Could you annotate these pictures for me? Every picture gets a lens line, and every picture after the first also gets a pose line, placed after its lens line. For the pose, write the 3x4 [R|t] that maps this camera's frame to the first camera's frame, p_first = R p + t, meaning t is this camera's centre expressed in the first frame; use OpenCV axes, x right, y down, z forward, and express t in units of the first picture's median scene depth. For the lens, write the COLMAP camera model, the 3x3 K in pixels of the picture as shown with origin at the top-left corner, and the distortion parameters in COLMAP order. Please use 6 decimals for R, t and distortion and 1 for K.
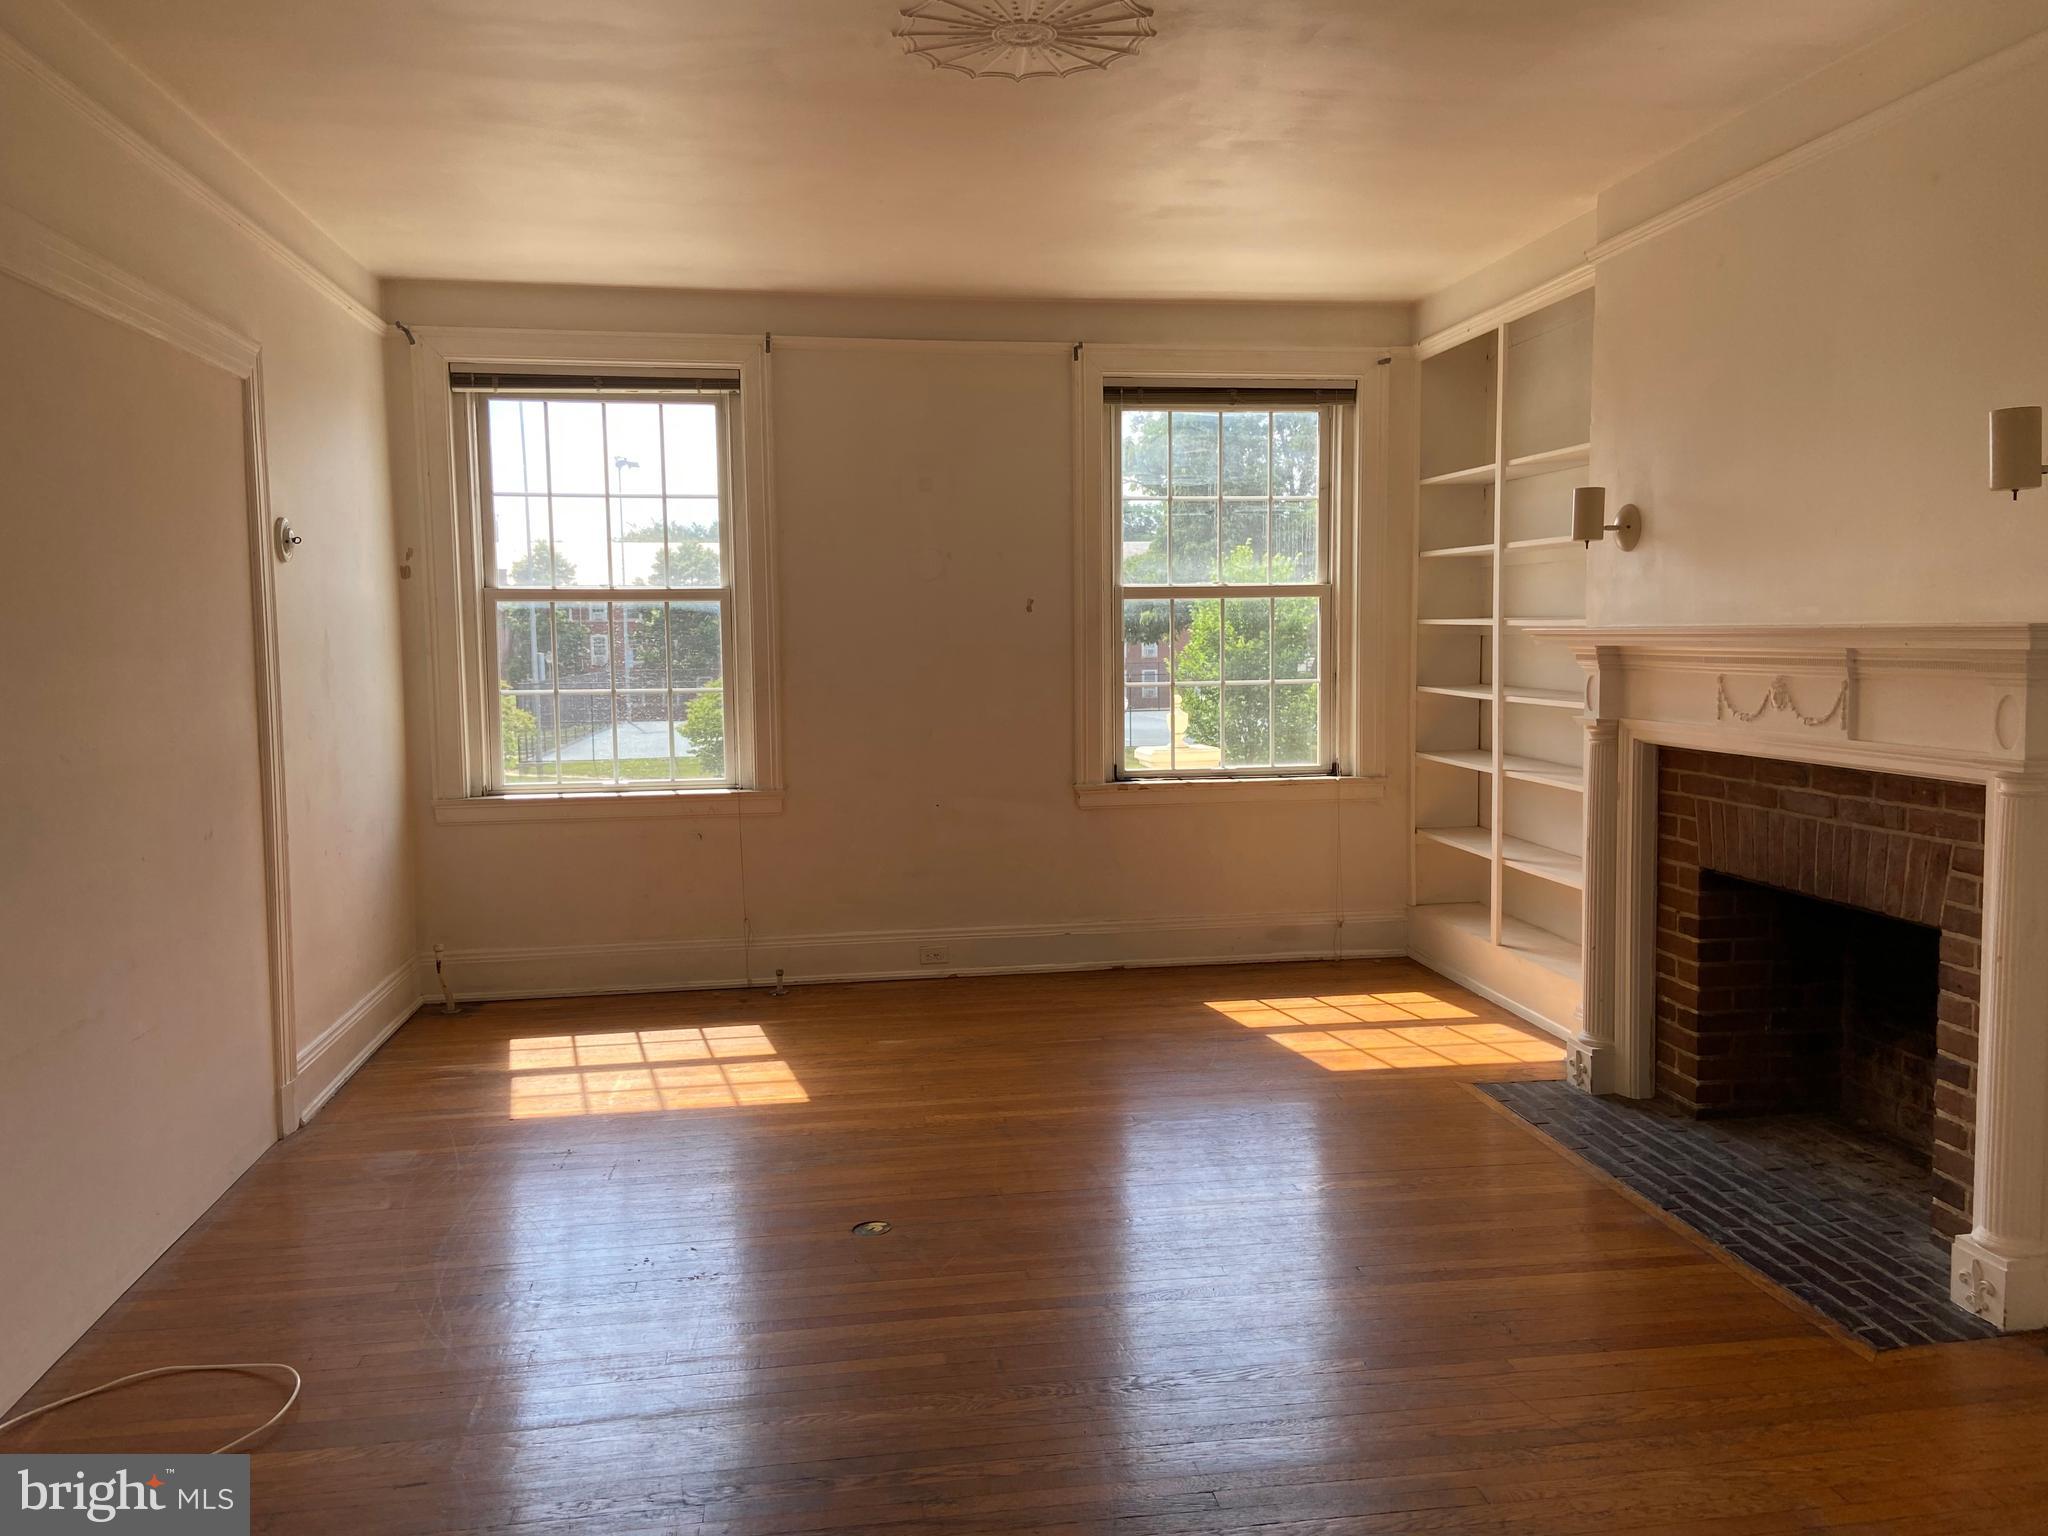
lens RADIAL K [[1546.1, 0, 1007.2], [0, 1546.1, 765.0], [0, 0, 1]] dist [0.133771, -0.164767]
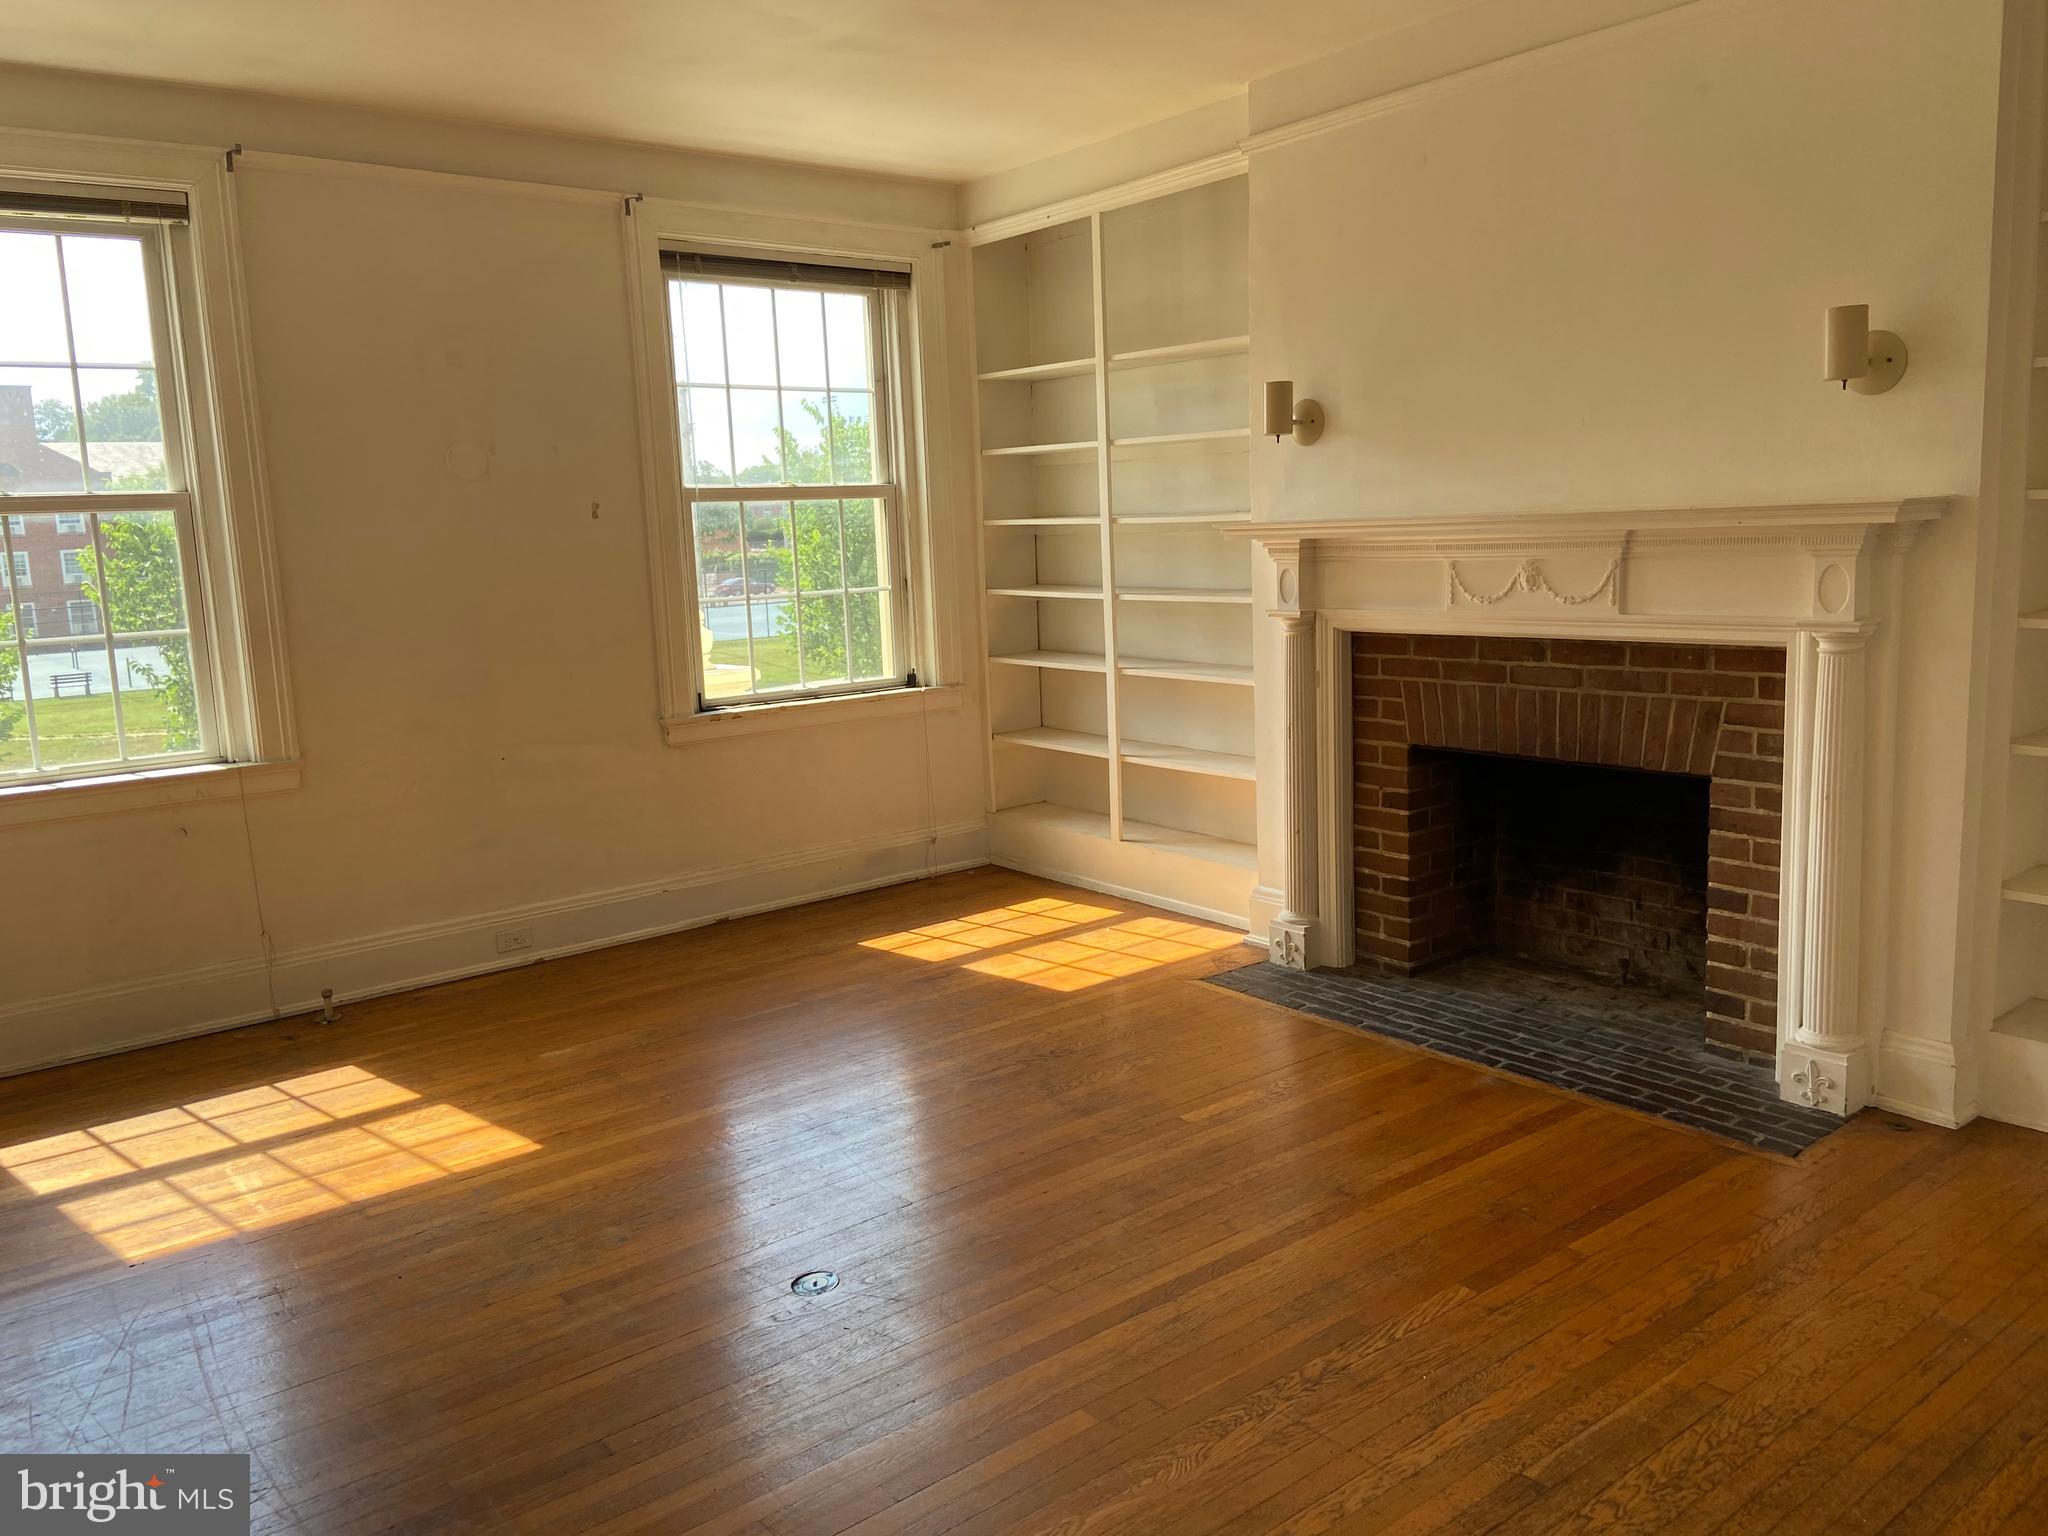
lens RADIAL K [[1546.1, 0, 1007.2], [0, 1546.1, 765.0], [0, 0, 1]] dist [0.133771, -0.164767]
pose [[0.868438, -0.100042, 0.485599, -0.292909], [0.071814, 0.994484, 0.076450, -0.020161], [-0.490569, -0.031519, 0.870832, 0.201883]]
